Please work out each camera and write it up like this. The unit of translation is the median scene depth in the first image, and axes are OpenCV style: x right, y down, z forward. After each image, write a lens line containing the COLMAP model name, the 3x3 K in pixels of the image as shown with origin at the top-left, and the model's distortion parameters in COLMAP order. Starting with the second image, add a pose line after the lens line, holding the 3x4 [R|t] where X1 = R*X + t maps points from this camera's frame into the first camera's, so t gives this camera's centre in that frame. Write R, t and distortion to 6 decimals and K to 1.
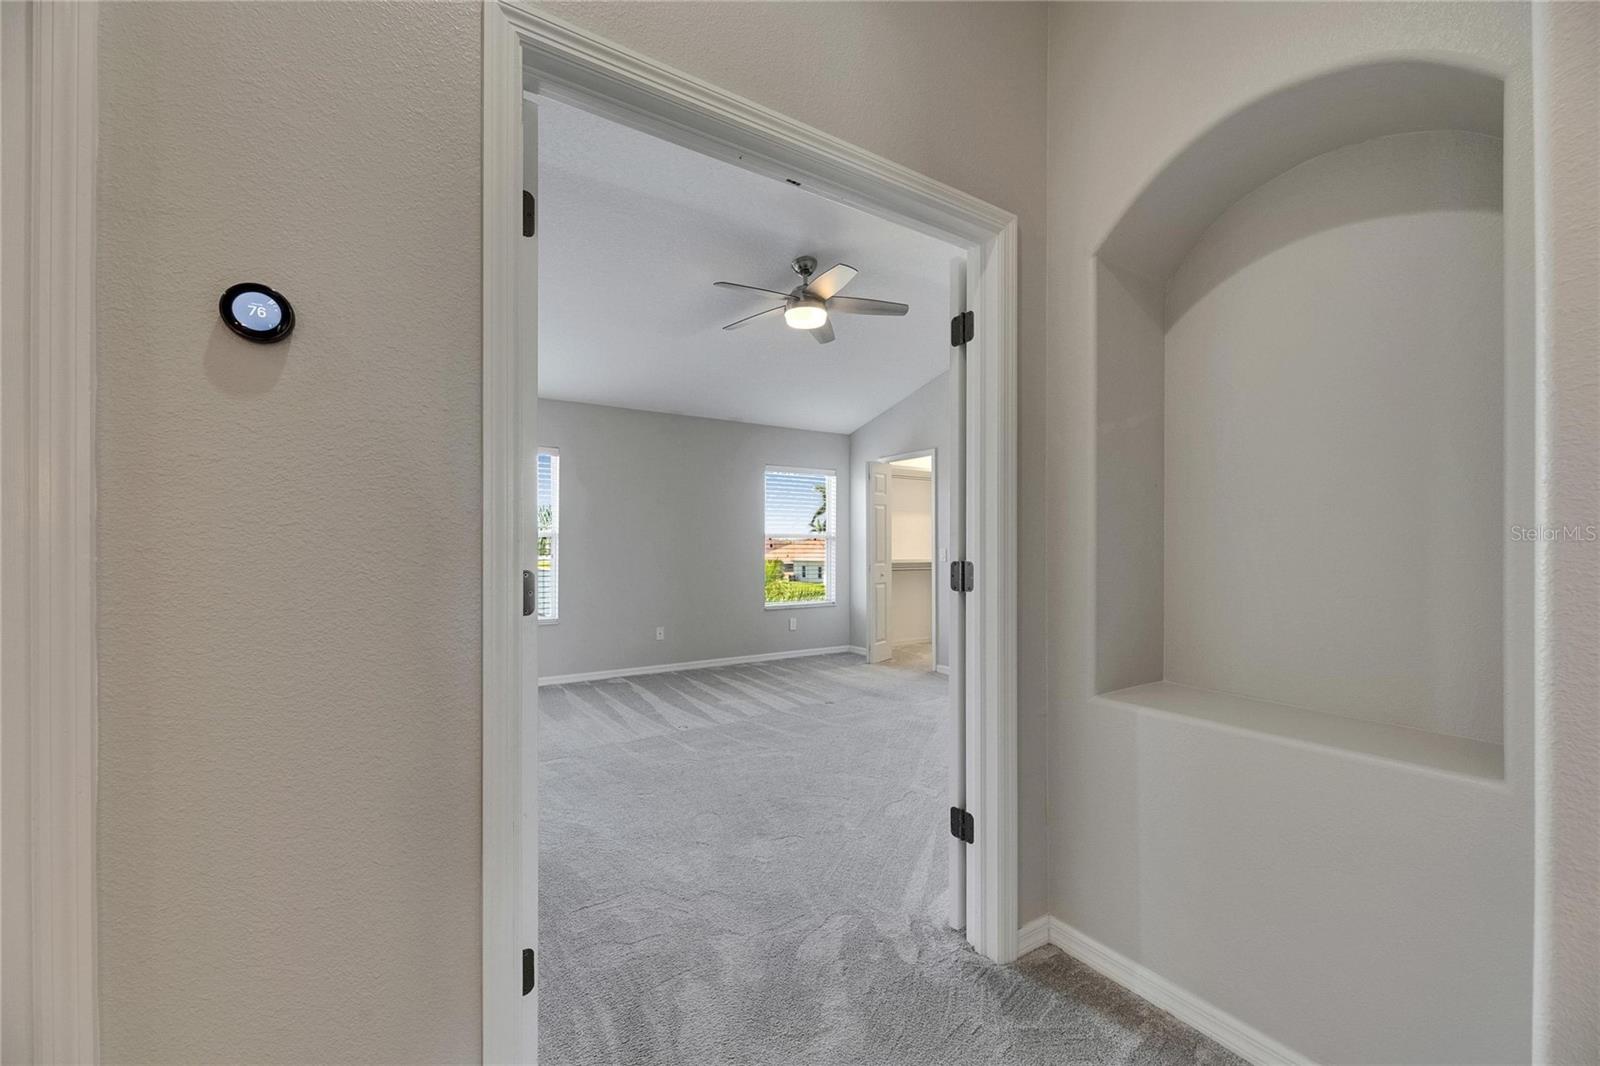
lens RADIAL K [[635.0, 0, 803.4], [0, 635.0, 540.5], [0, 0, 1]] dist [0.000338, 0.000199]
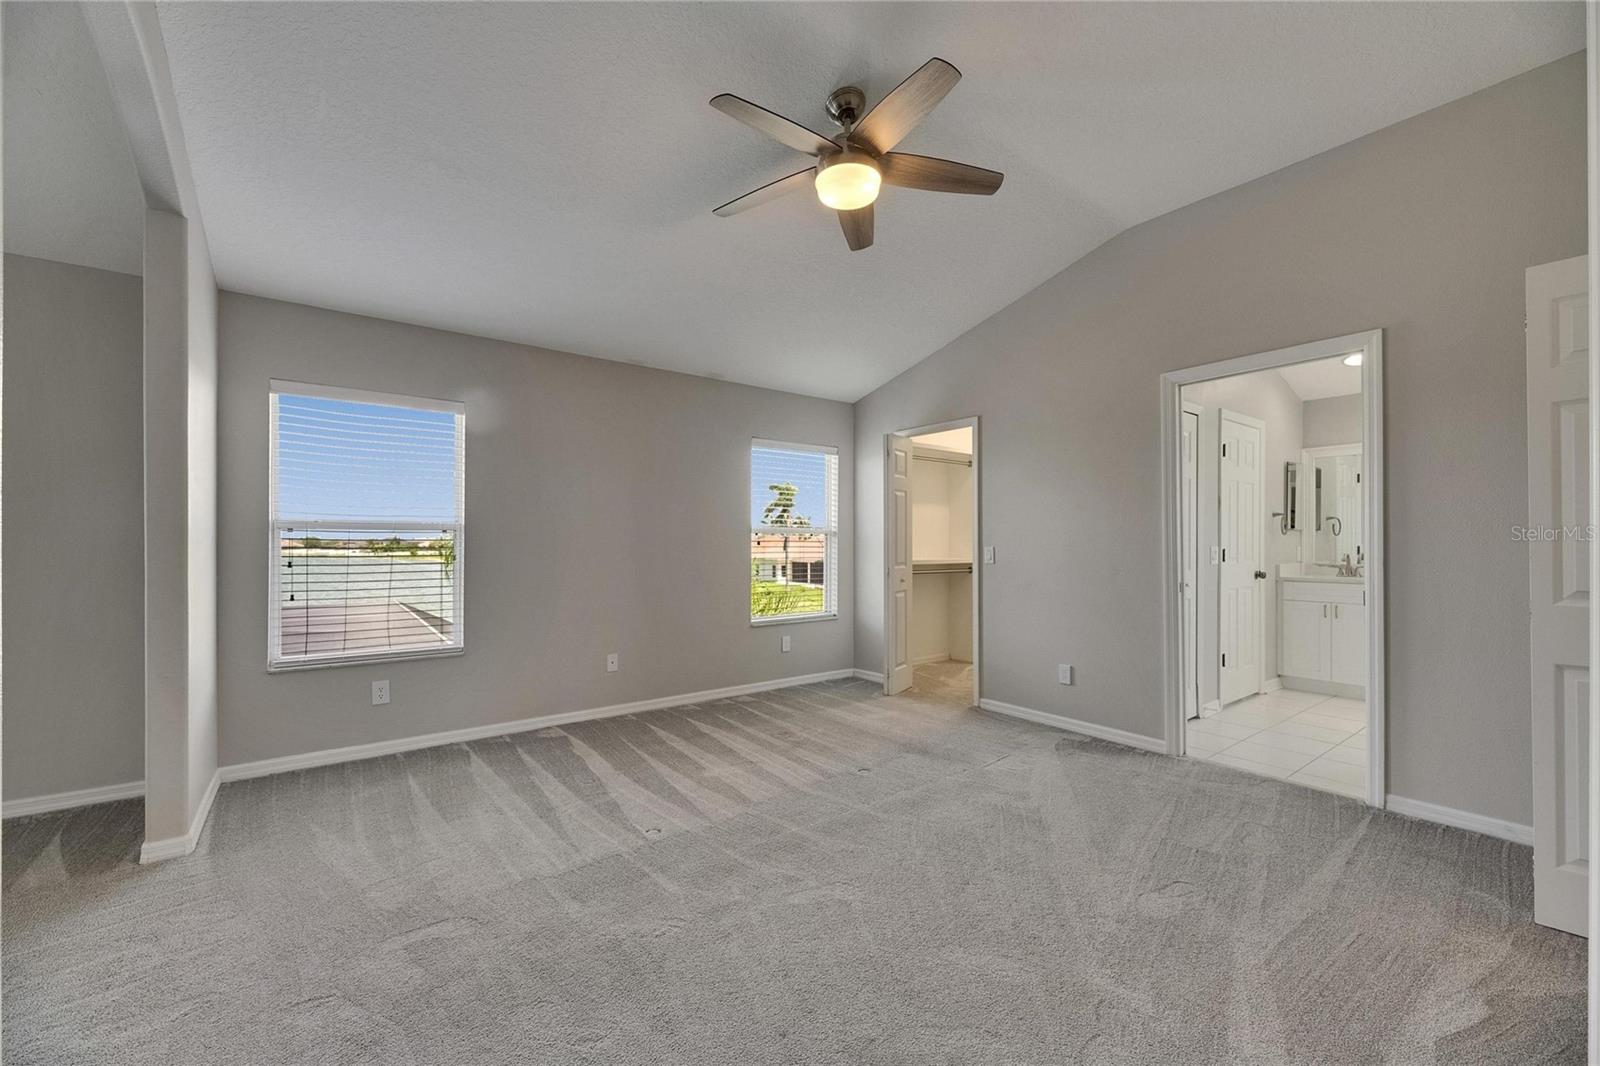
lens RADIAL K [[635.0, 0, 803.4], [0, 635.0, 540.5], [0, 0, 1]] dist [0.000338, 0.000199]
pose [[0.996931, 0.000472, 0.078289, -0.070935], [-0.000706, 0.999995, 0.002965, 0.003638], [-0.078287, -0.003012, 0.996926, 0.283137]]
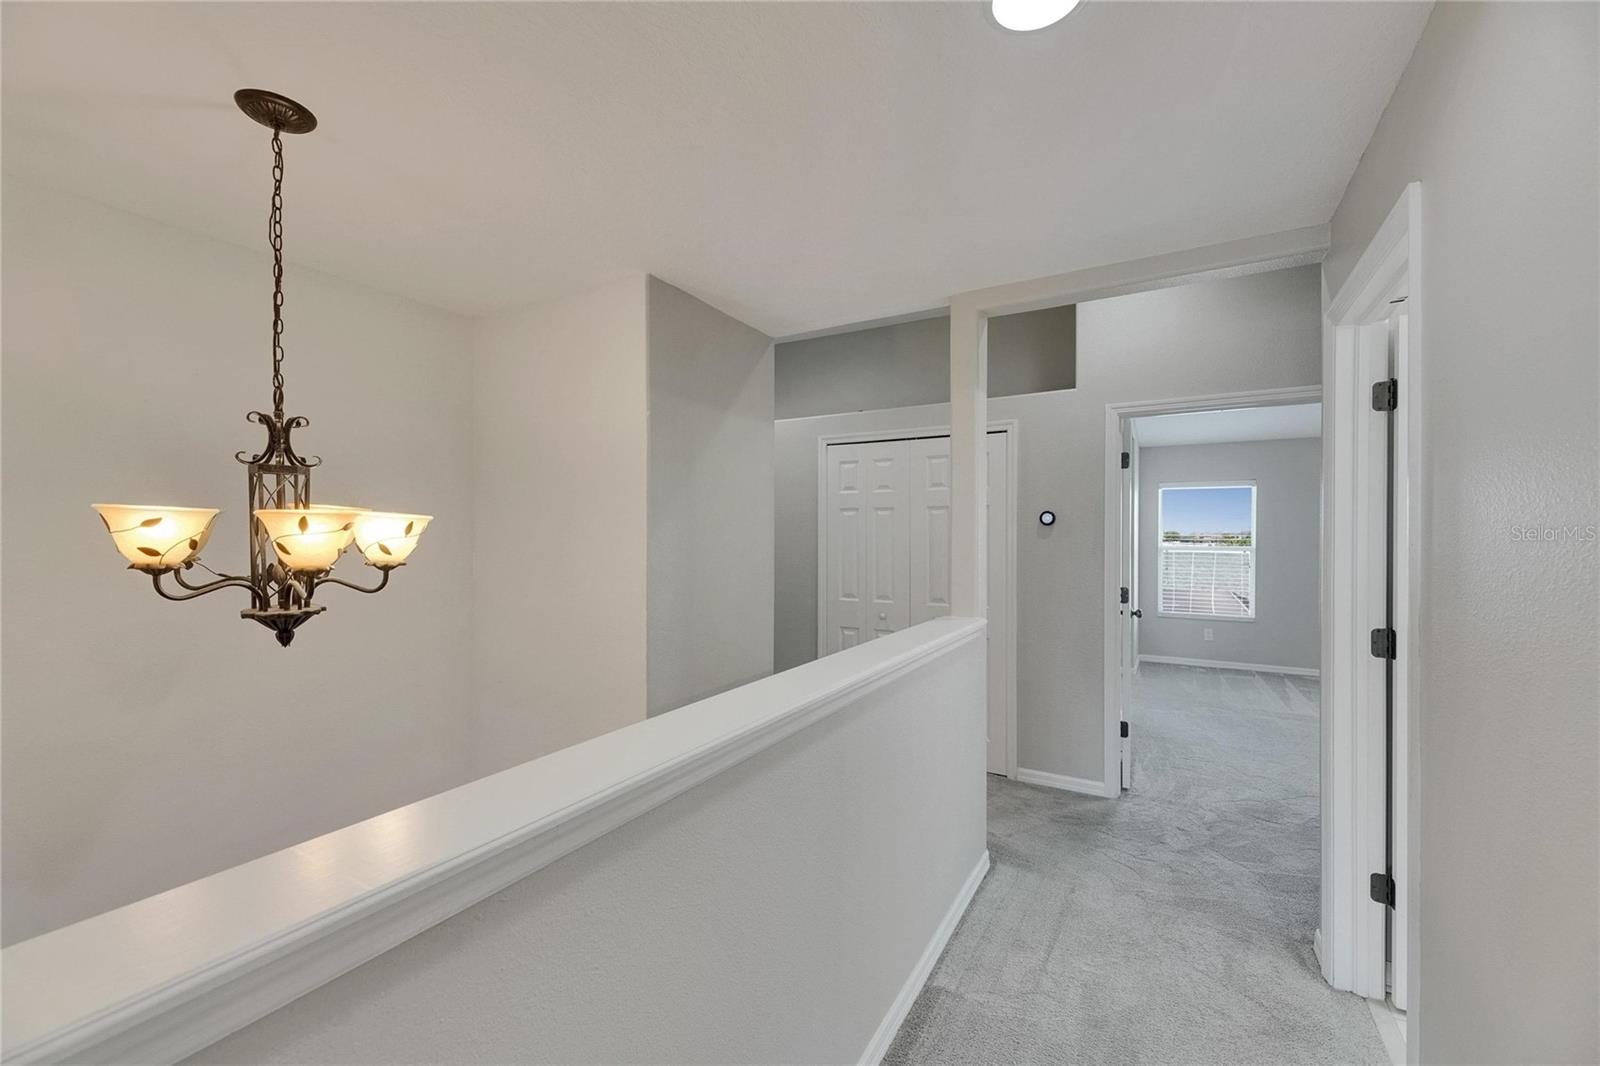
lens RADIAL K [[635.0, 0, 803.4], [0, 635.0, 540.5], [0, 0, 1]] dist [0.000338, 0.000199]
pose [[0.449072, 0.007700, -0.893462, 0.345482], [0.004053, 0.999935, 0.010655, -0.045584], [0.893486, -0.008406, 0.449012, -0.369156]]
